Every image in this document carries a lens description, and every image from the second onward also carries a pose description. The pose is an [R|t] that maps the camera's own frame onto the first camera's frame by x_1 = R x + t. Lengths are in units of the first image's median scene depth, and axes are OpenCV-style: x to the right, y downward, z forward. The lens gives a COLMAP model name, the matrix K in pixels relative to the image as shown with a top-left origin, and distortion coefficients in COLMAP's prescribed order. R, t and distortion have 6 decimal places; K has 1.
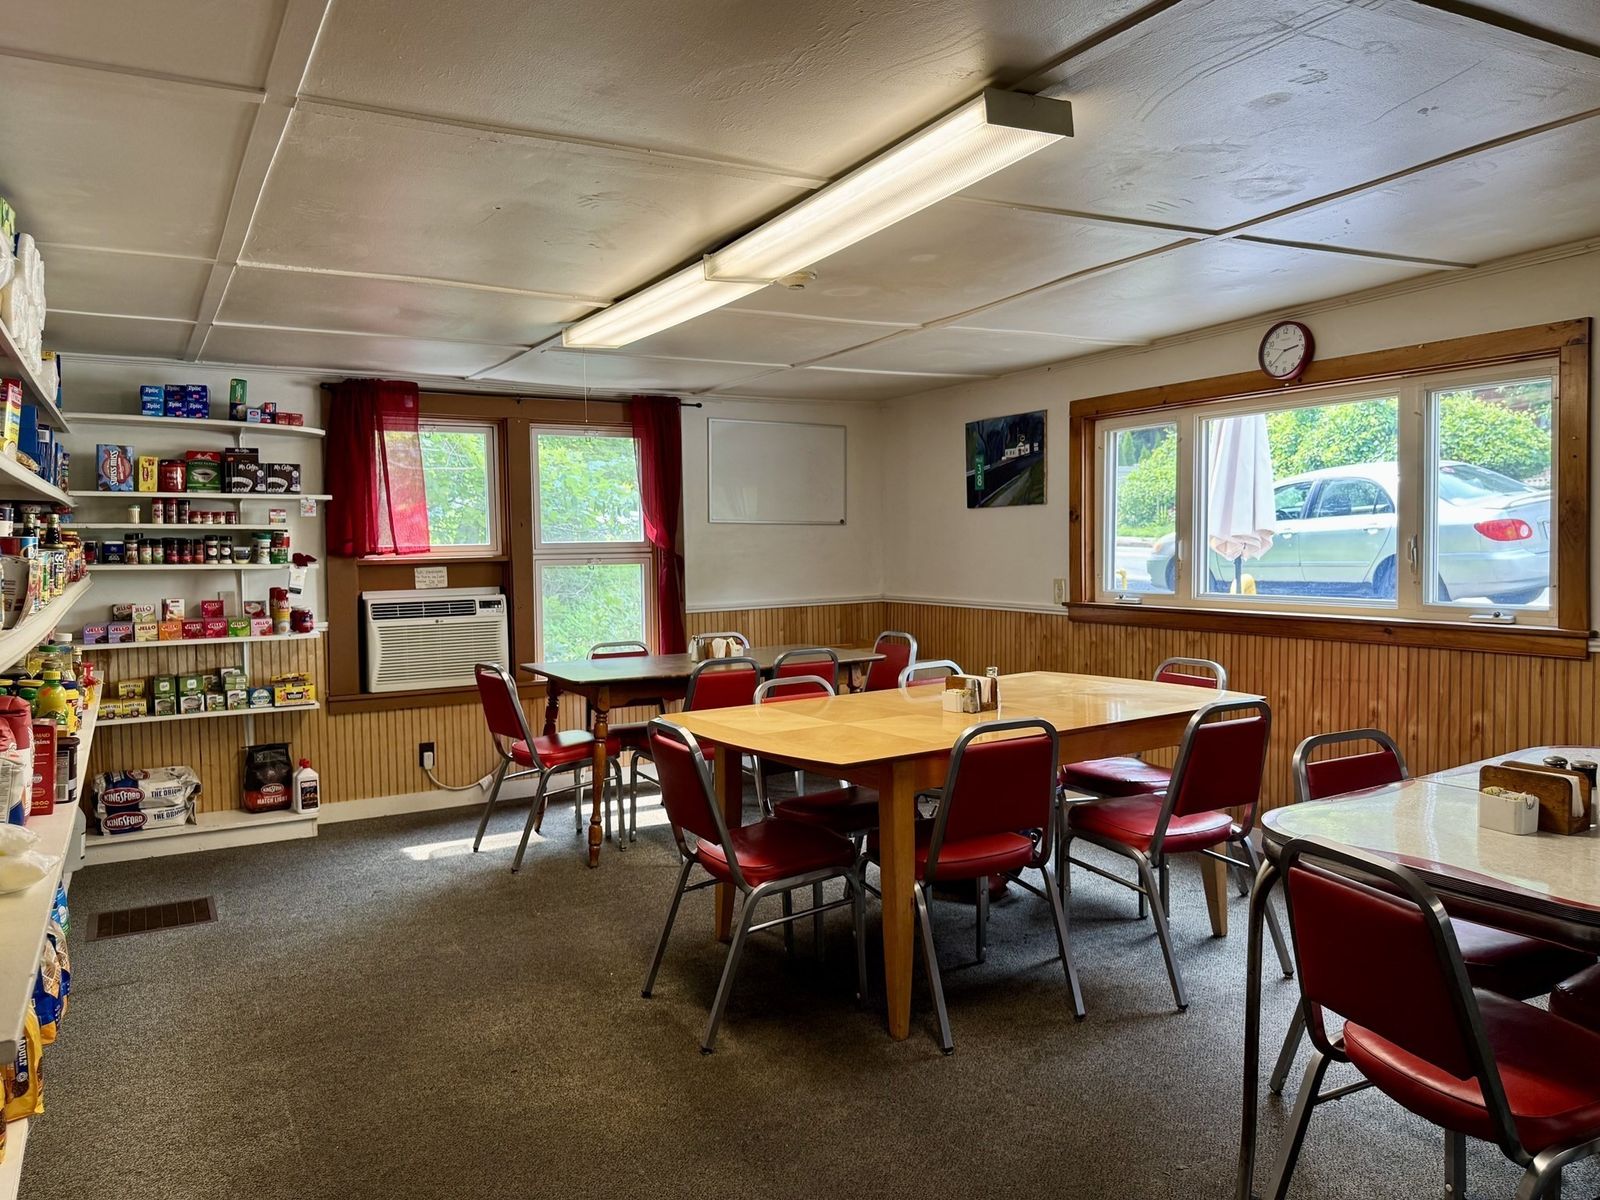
lens RADIAL K [[1165.4, 0, 800.0], [0, 1165.4, 600.0], [0, 0, 1]] dist [0.073122, -0.111040]
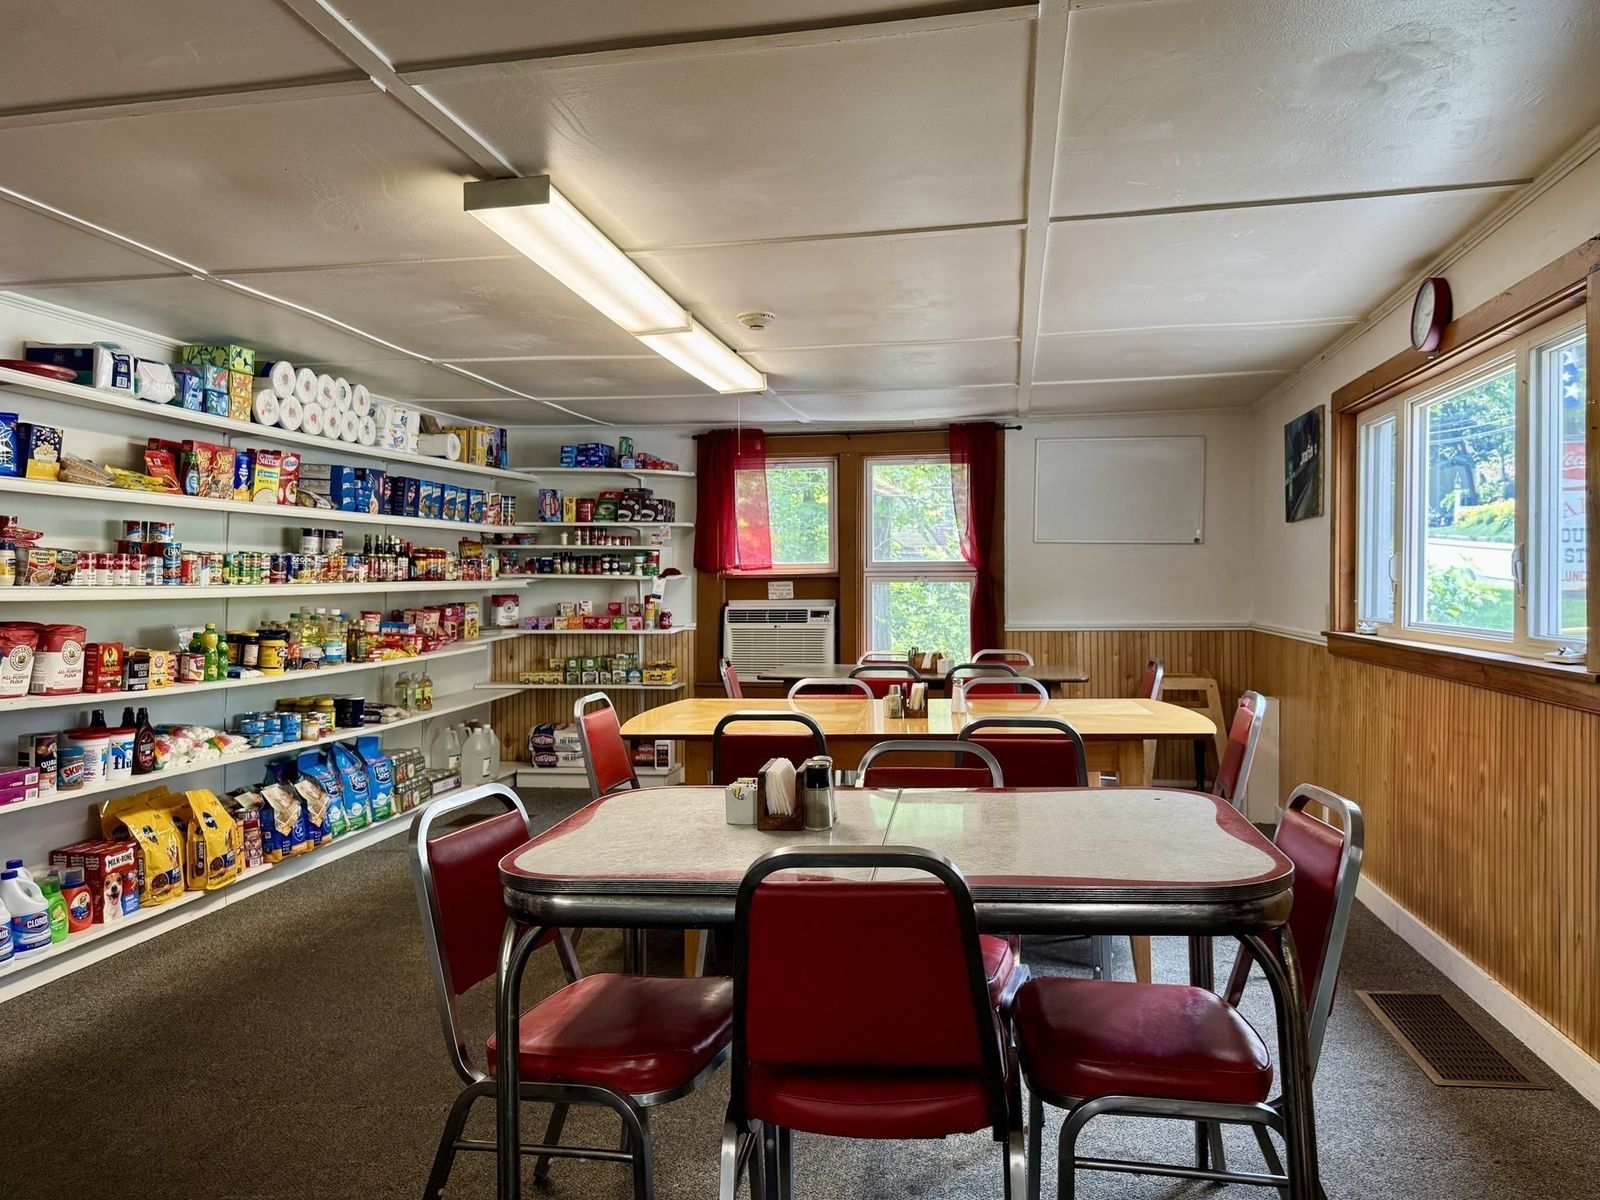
lens RADIAL K [[1165.4, 0, 800.0], [0, 1165.4, 600.0], [0, 0, 1]] dist [0.073122, -0.111040]
pose [[0.774944, 0.022677, -0.631623, 0.498163], [-0.041404, 0.999031, -0.014930, 0.008472], [0.630672, 0.037721, 0.775132, 0.105307]]
